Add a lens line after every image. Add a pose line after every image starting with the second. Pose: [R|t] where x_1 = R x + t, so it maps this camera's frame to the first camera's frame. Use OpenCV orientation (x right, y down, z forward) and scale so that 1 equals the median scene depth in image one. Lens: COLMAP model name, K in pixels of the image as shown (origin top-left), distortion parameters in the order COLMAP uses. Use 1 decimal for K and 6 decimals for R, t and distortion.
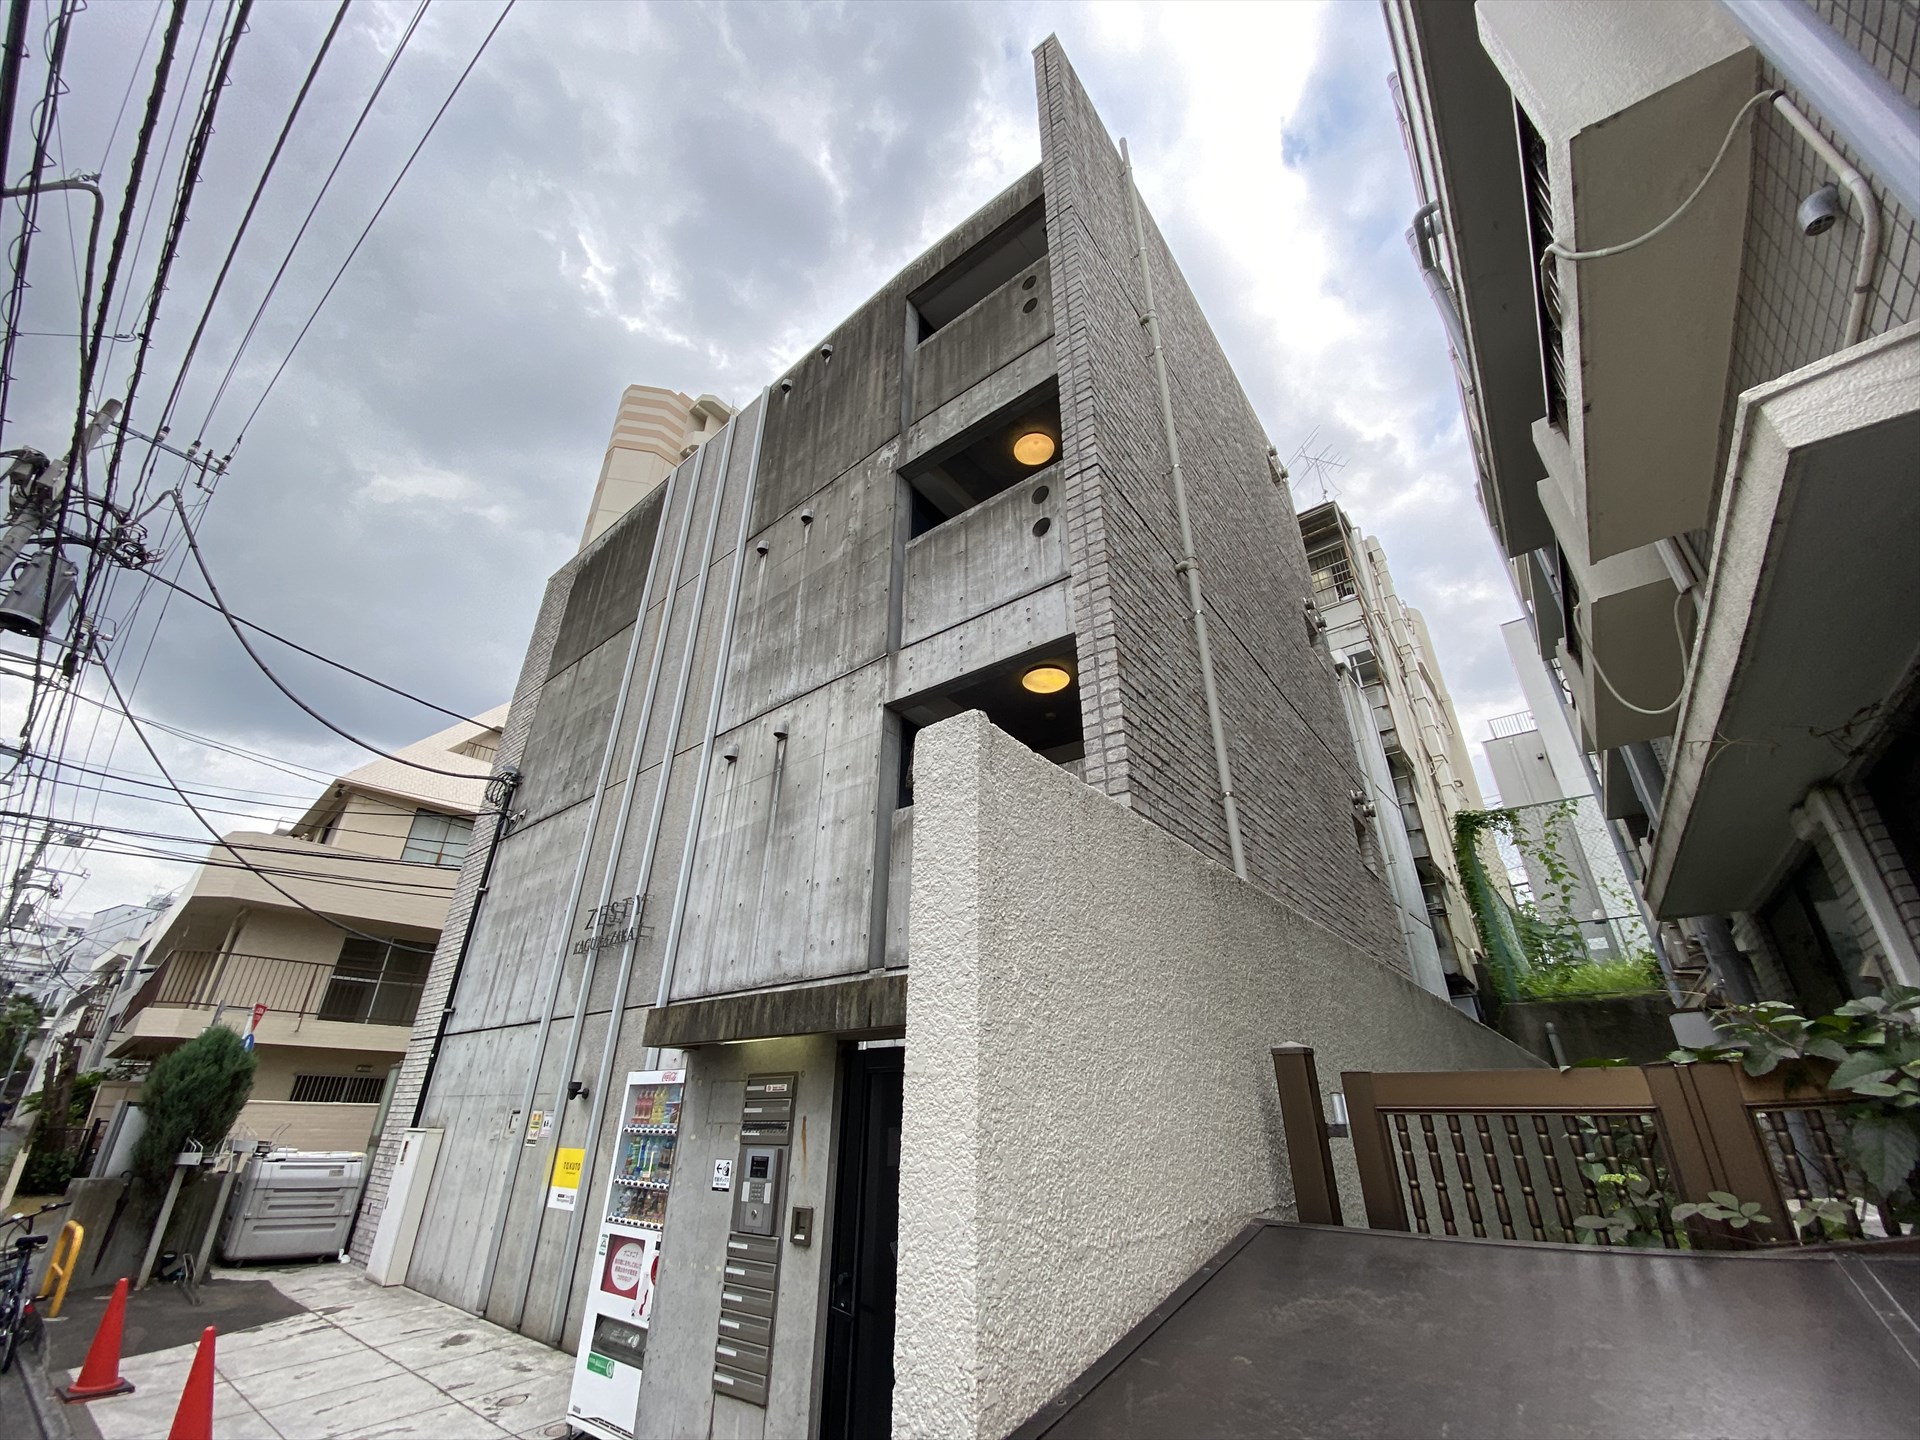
lens RADIAL K [[771.0, 0, 960.0], [0, 771.0, 720.0], [0, 0, 1]] dist [-0.000931, -0.011690]
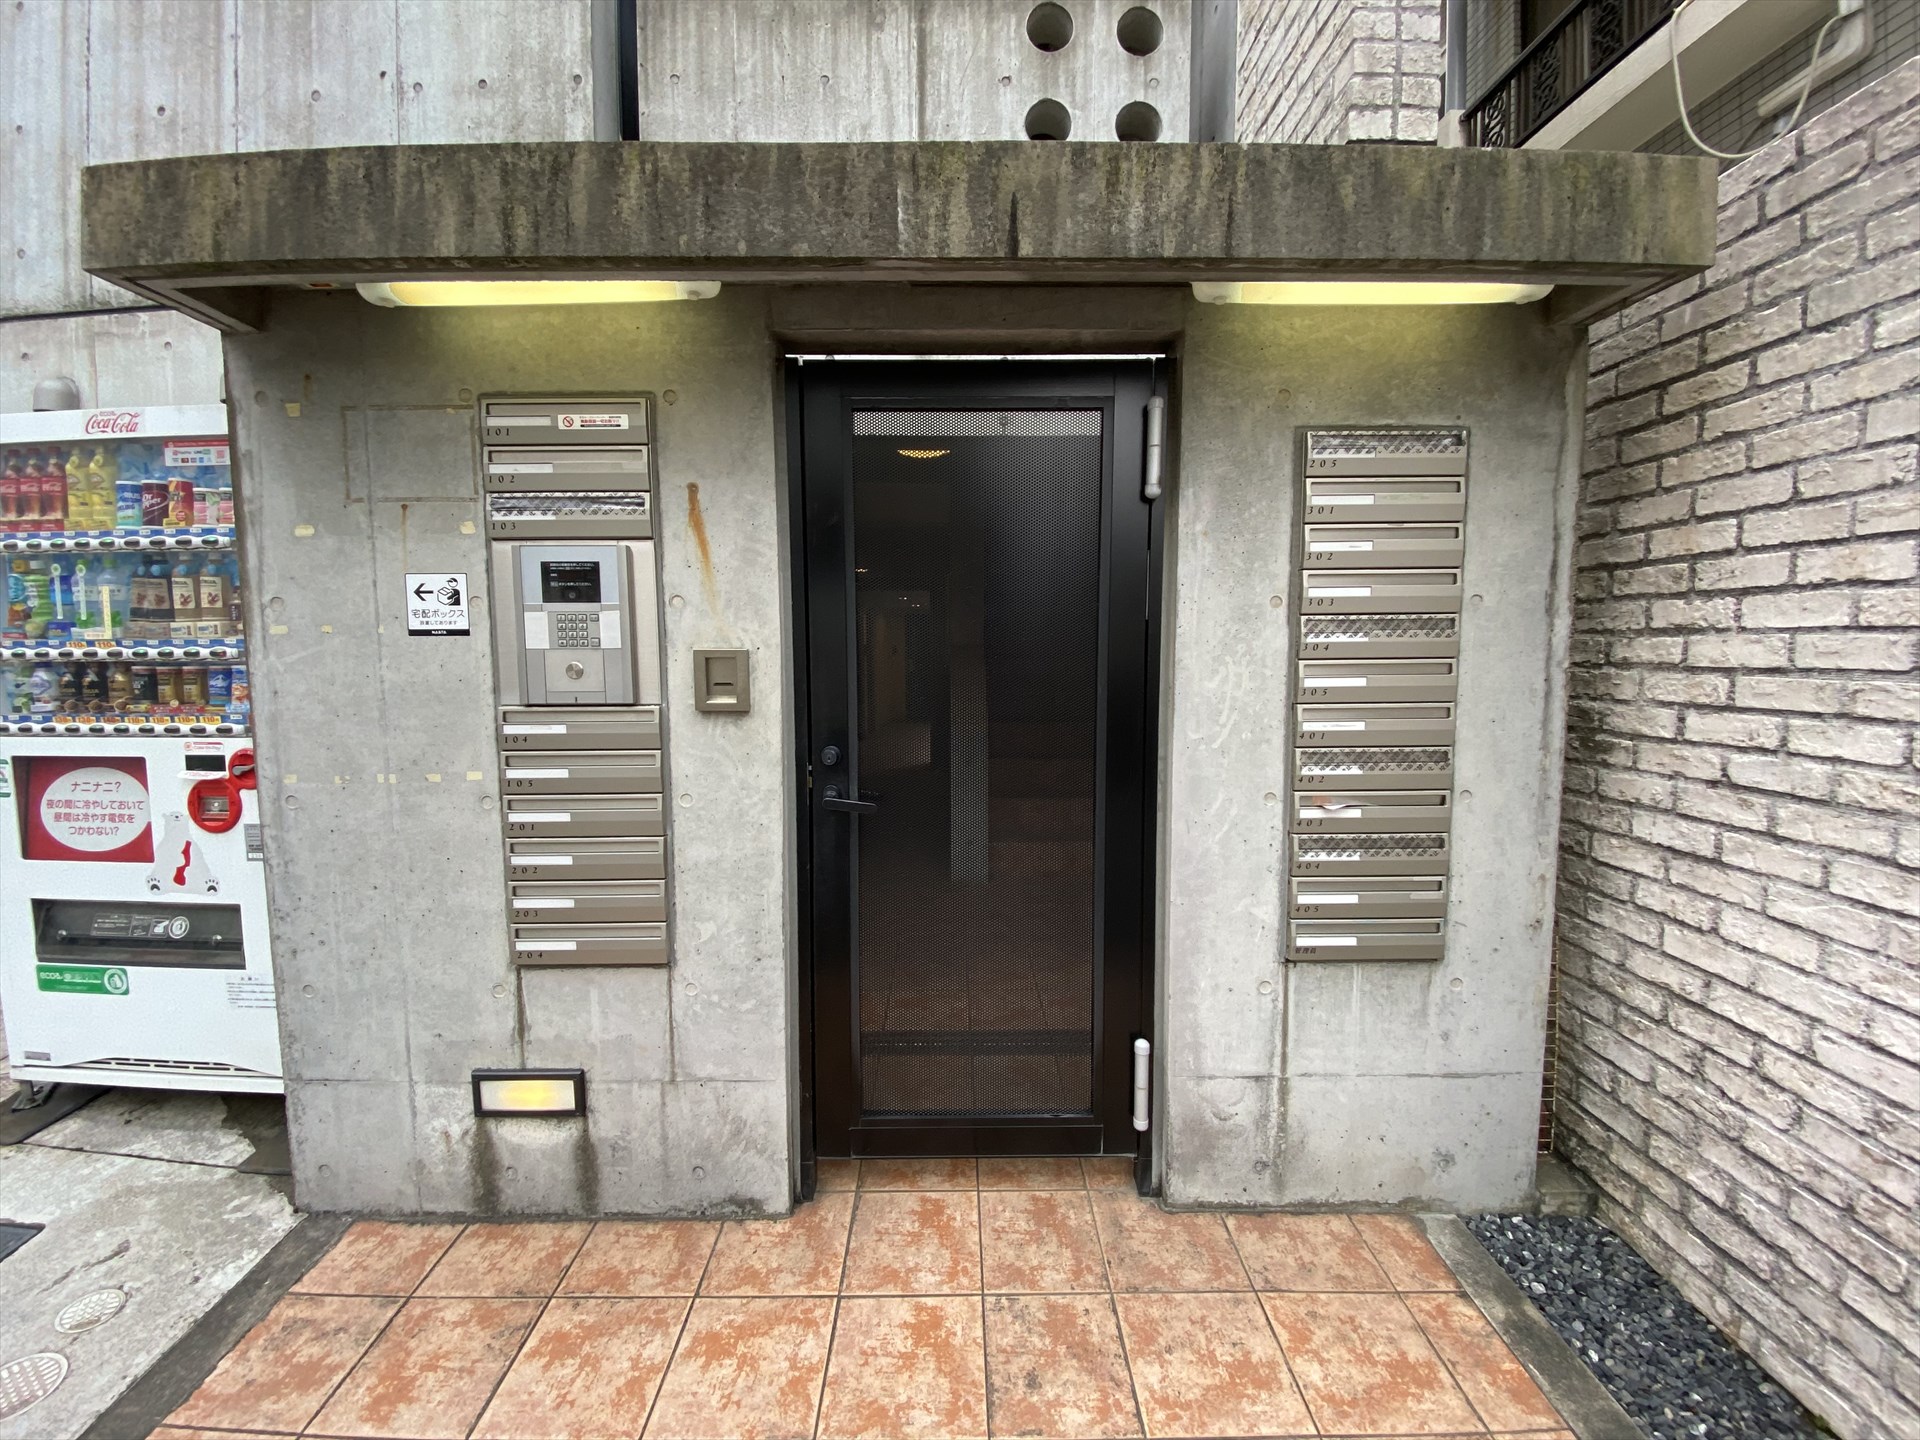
lens RADIAL K [[771.0, 0, 960.0], [0, 771.0, 720.0], [0, 0, 1]] dist [-0.000931, -0.011690]
pose [[0.780805, -0.062780, 0.621612, -0.326200], [-0.282365, 0.852070, 0.440733, 0.338345], [-0.557327, -0.519649, 0.647574, 0.468480]]
